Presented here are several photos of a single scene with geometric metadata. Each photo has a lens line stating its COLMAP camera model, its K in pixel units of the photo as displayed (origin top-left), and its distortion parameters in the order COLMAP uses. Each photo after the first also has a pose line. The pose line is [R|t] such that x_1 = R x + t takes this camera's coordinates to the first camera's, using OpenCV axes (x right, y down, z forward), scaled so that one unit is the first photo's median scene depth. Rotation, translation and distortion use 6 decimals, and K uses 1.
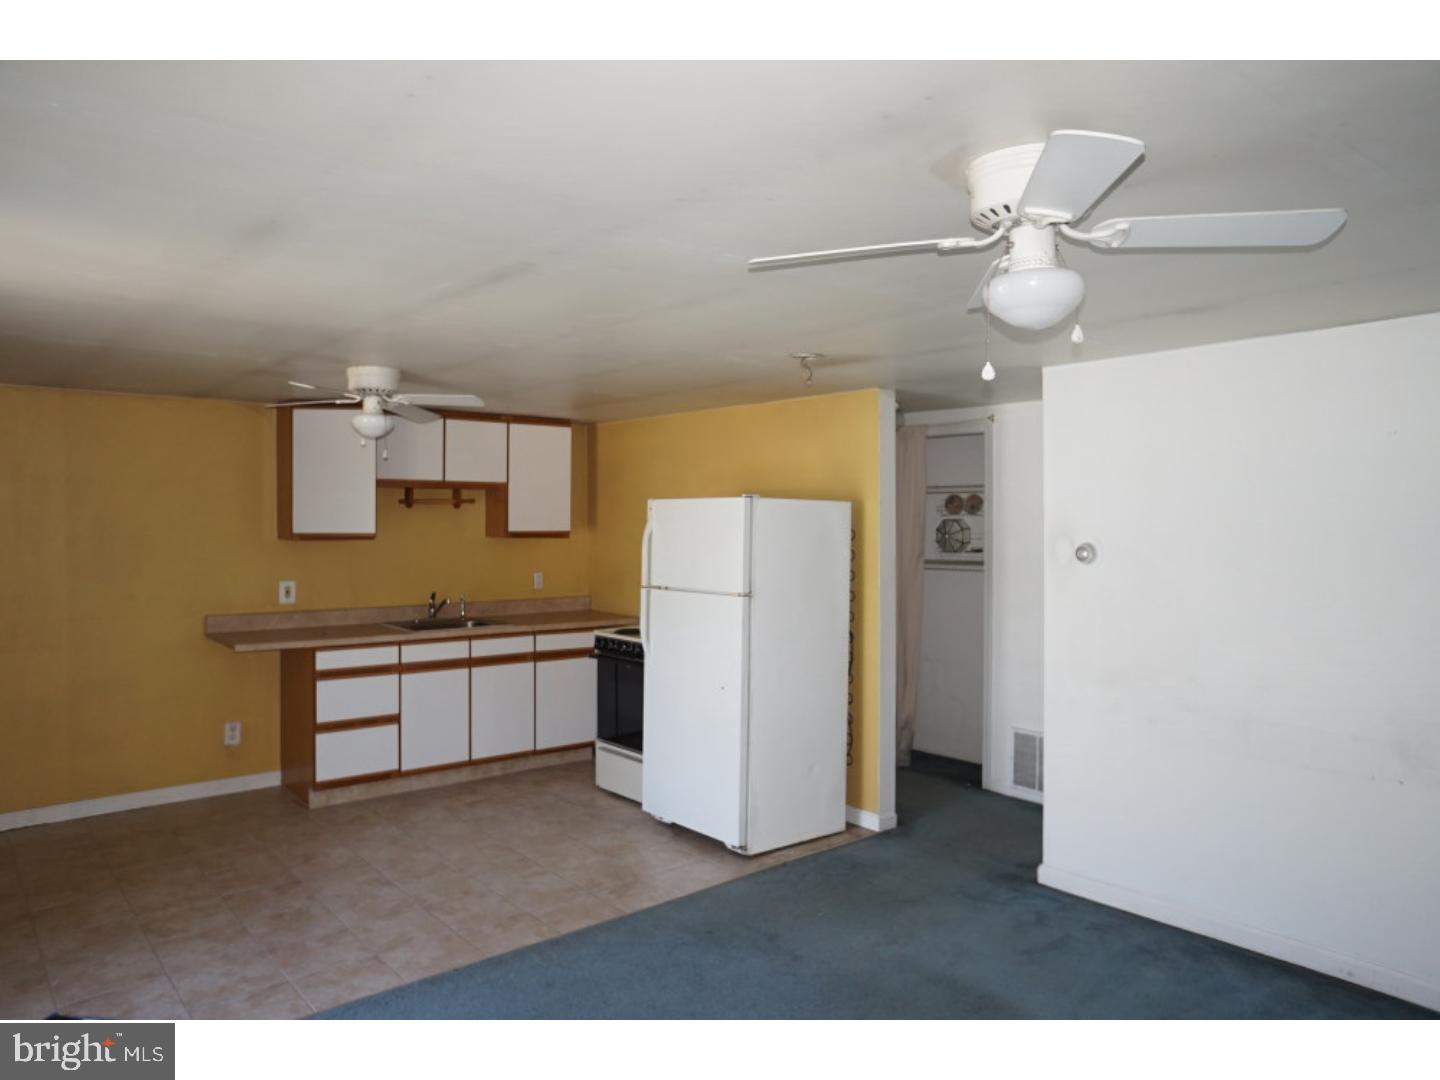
lens RADIAL K [[981.2, 0, 710.1], [0, 981.2, 538.4], [0, 0, 1]] dist [-0.031978, 0.039789]
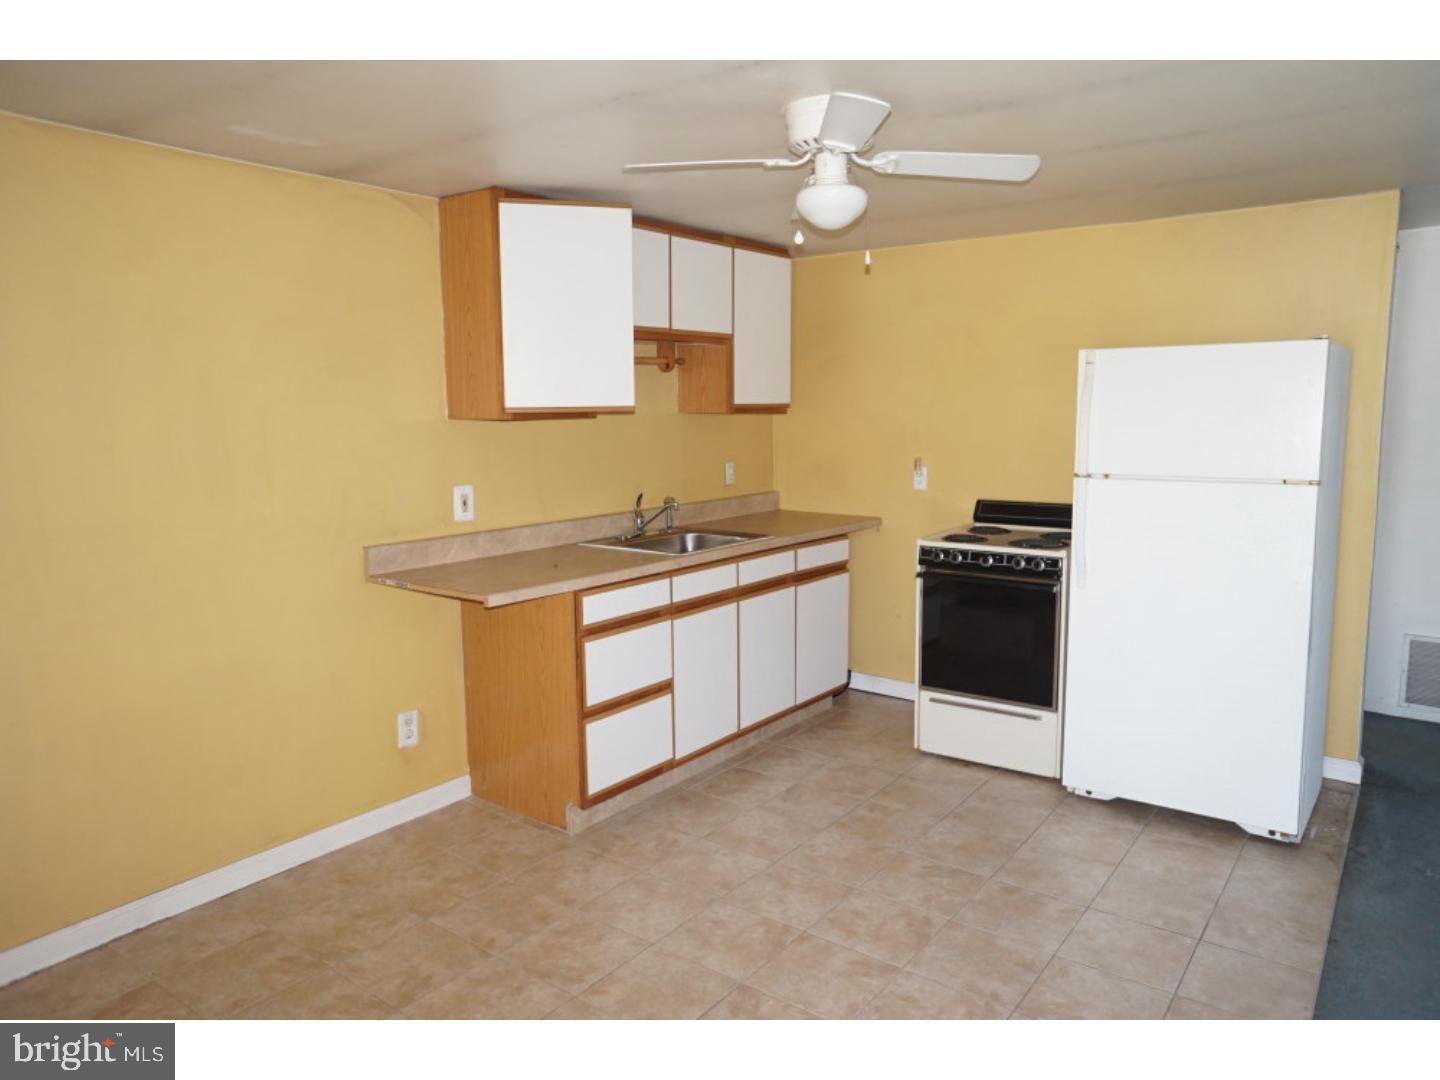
lens RADIAL K [[981.2, 0, 725.9], [0, 981.2, 535.2], [0, 0, 1]] dist [-0.031978, 0.039789]
pose [[0.971164, -0.046088, 0.233916, -0.432462], [0.019439, 0.993178, 0.114976, 0.005783], [-0.237620, -0.107113, 0.965434, 0.350904]]
